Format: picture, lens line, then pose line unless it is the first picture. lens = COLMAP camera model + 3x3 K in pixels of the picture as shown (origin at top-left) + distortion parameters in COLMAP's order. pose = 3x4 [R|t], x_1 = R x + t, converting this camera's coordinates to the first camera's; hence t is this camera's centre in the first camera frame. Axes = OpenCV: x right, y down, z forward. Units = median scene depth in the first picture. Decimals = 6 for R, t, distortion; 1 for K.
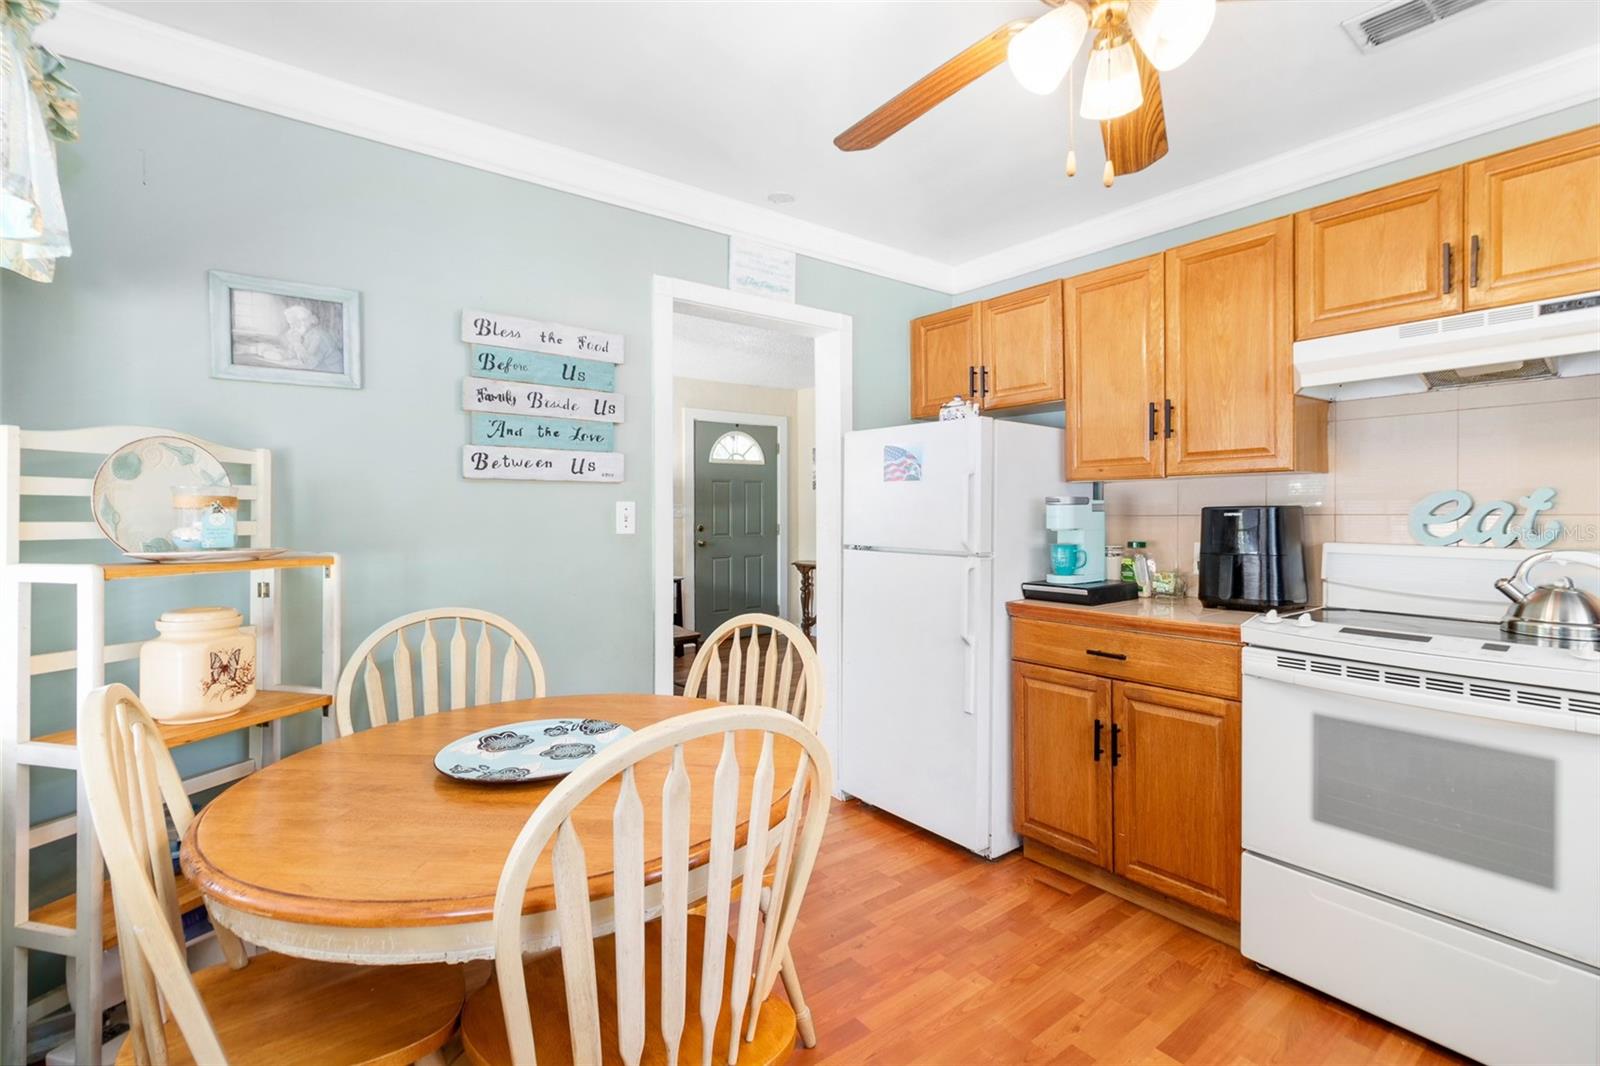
lens RADIAL K [[739.4, 0, 805.6], [0, 739.4, 509.7], [0, 0, 1]] dist [0.001827, 0.000016]
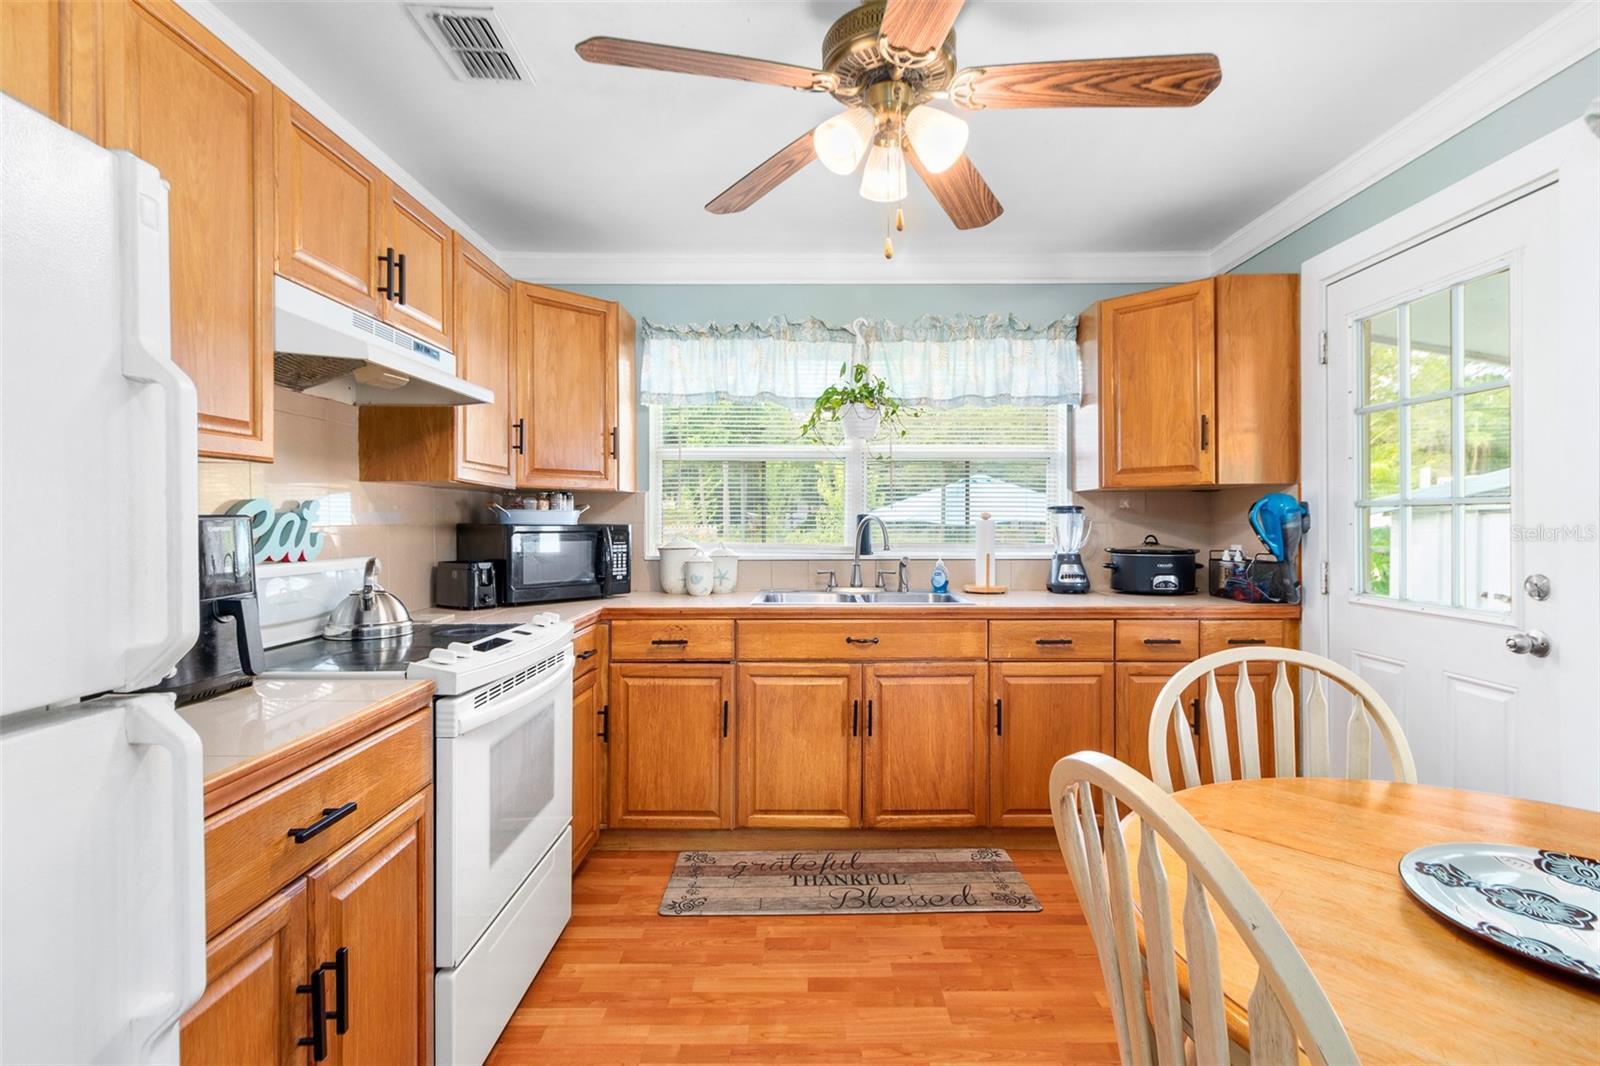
lens RADIAL K [[739.4, 0, 805.6], [0, 739.4, 509.7], [0, 0, 1]] dist [0.001827, 0.000016]
pose [[-0.784901, 0.003777, 0.619610, -0.049651], [-0.005953, 0.999889, -0.013635, -0.001166], [-0.619593, -0.014390, -0.784791, 0.426090]]
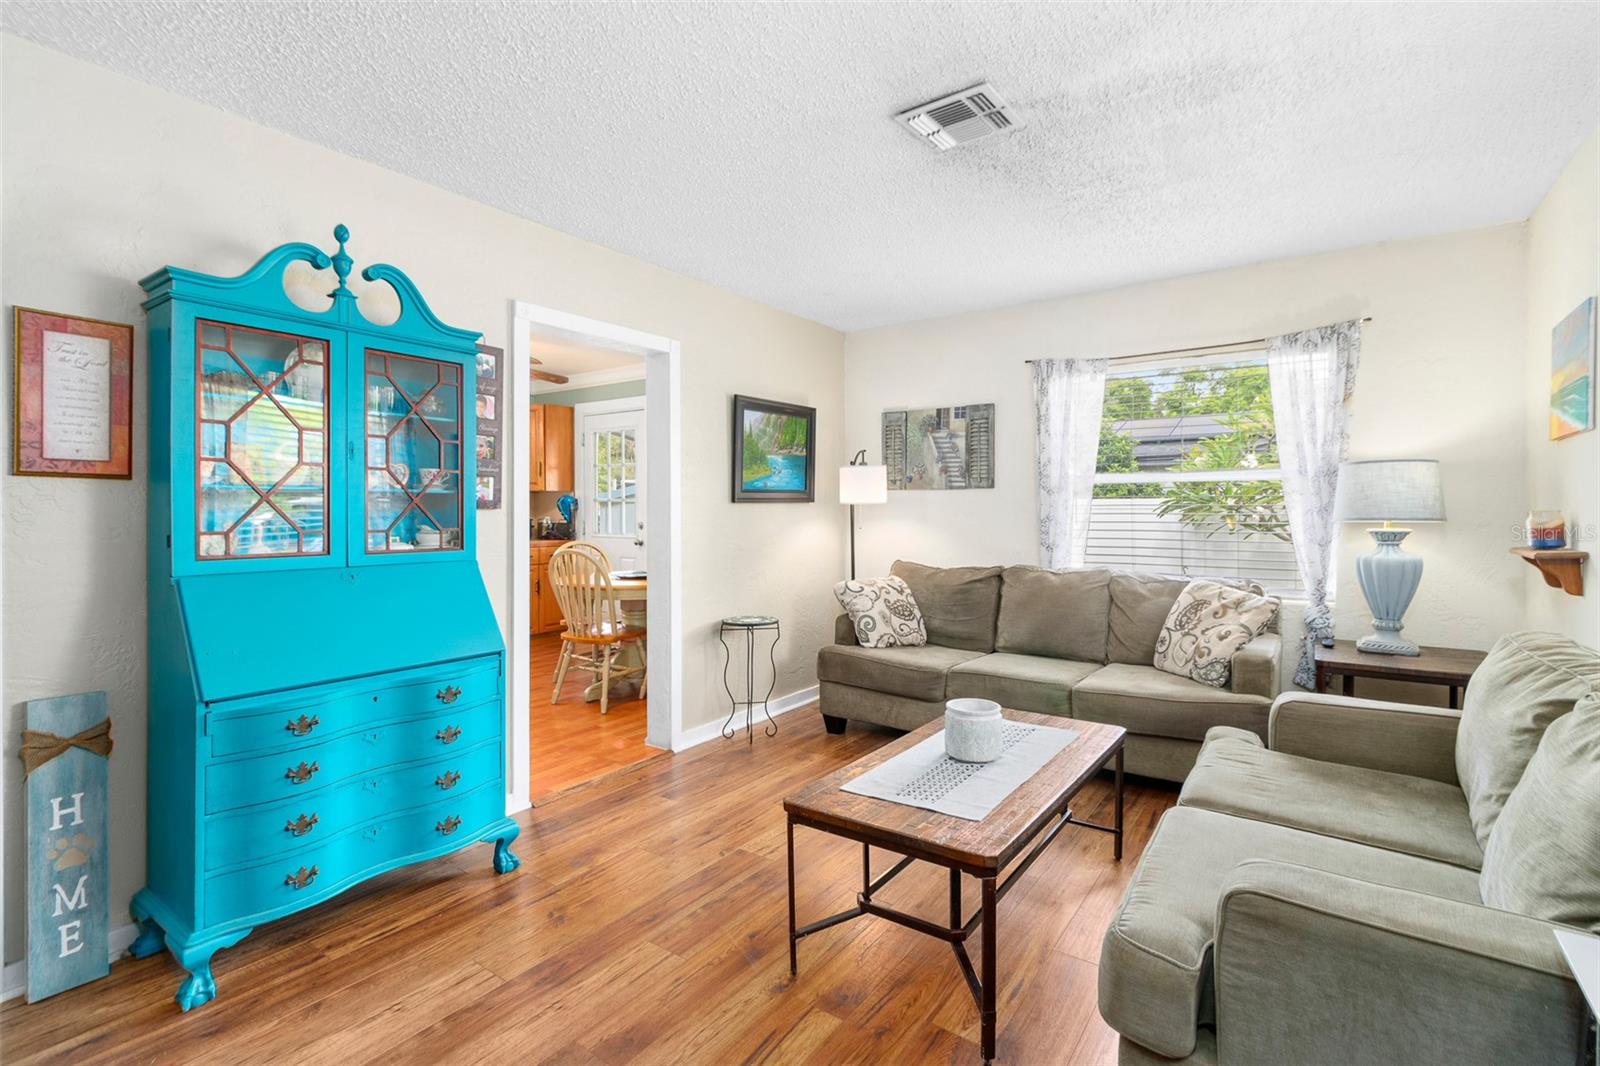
lens RADIAL K [[739.4, 0, 805.6], [0, 739.4, 509.7], [0, 0, 1]] dist [0.001827, 0.000016]
pose [[-0.957475, 0.000916, -0.288514, -0.024052], [0.000362, 0.999998, 0.001972, 0.000684], [0.288516, 0.001784, -0.957474, 0.970018]]
